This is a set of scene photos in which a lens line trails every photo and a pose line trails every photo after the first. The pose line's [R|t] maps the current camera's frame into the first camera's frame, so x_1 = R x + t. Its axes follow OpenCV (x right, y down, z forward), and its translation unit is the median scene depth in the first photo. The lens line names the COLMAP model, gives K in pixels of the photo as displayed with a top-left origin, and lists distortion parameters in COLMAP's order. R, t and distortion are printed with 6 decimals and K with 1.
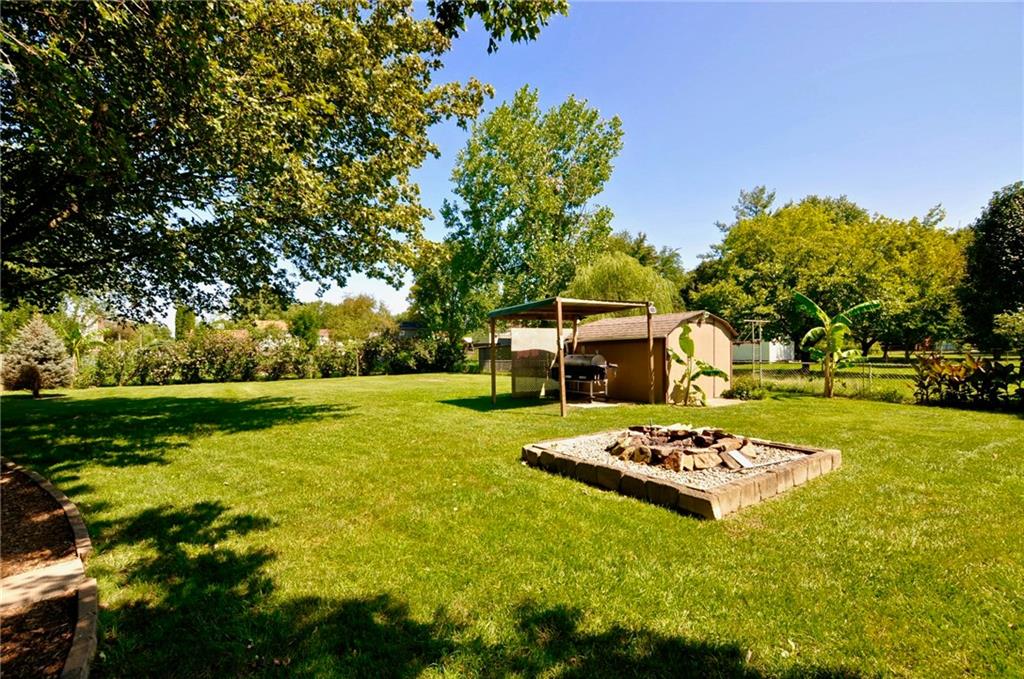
lens RADIAL K [[448.8, 0, 515.7], [0, 448.8, 351.6], [0, 0, 1]] dist [-0.028016, 0.003233]
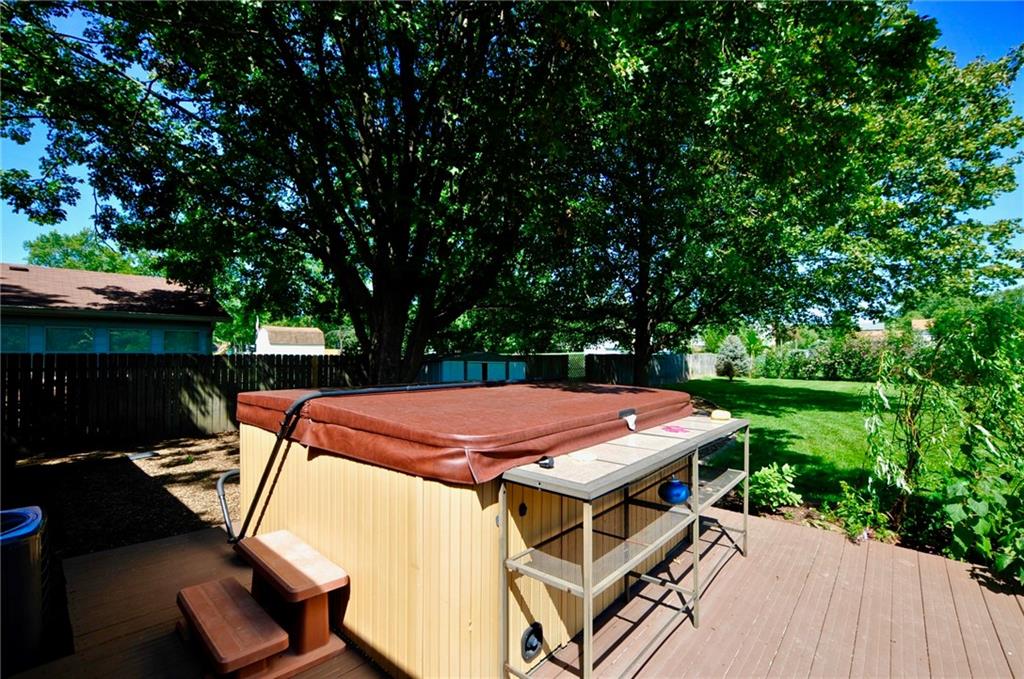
lens RADIAL K [[448.8, 0, 516.5], [0, 448.8, 345.4], [0, 0, 1]] dist [-0.028016, 0.003233]
pose [[0.277849, 0.000607, -0.960625, 0.199078], [-0.012335, 0.999920, -0.002936, -0.010201], [0.960546, 0.012665, 0.277834, -0.168885]]
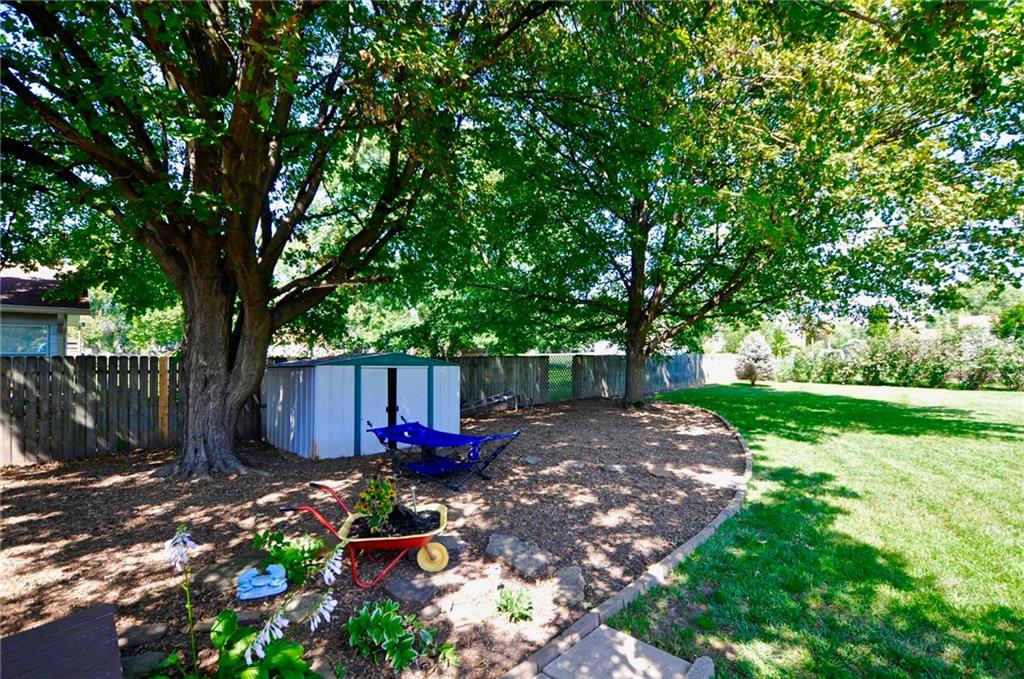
lens RADIAL K [[448.8, 0, 516.5], [0, 448.8, 347.4], [0, 0, 1]] dist [-0.028016, 0.003233]
pose [[0.230882, 0.003160, -0.972977, 0.085879], [-0.010589, 0.999944, 0.000735, -0.009342], [0.972924, 0.010133, 0.230903, -0.053920]]
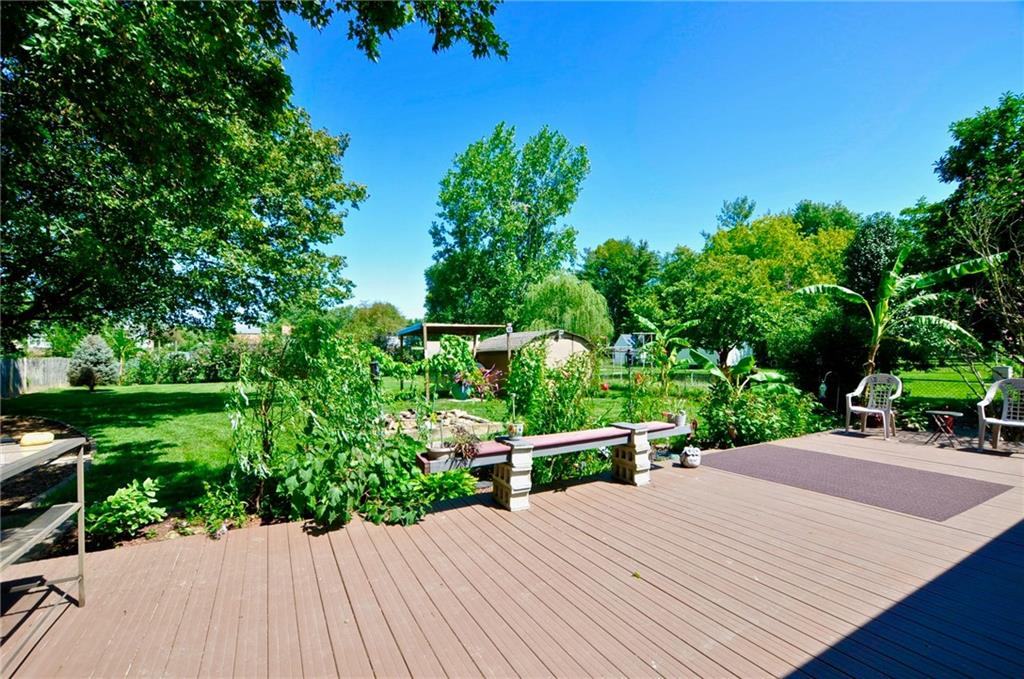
lens RADIAL K [[448.8, 0, 511.9], [0, 448.8, 346.0], [0, 0, 1]] dist [-0.028016, 0.003233]
pose [[0.996716, 0.000937, -0.080976, 0.203152], [-0.002300, 0.999857, -0.016739, -0.010228], [0.080949, 0.016870, 0.996575, -0.164361]]
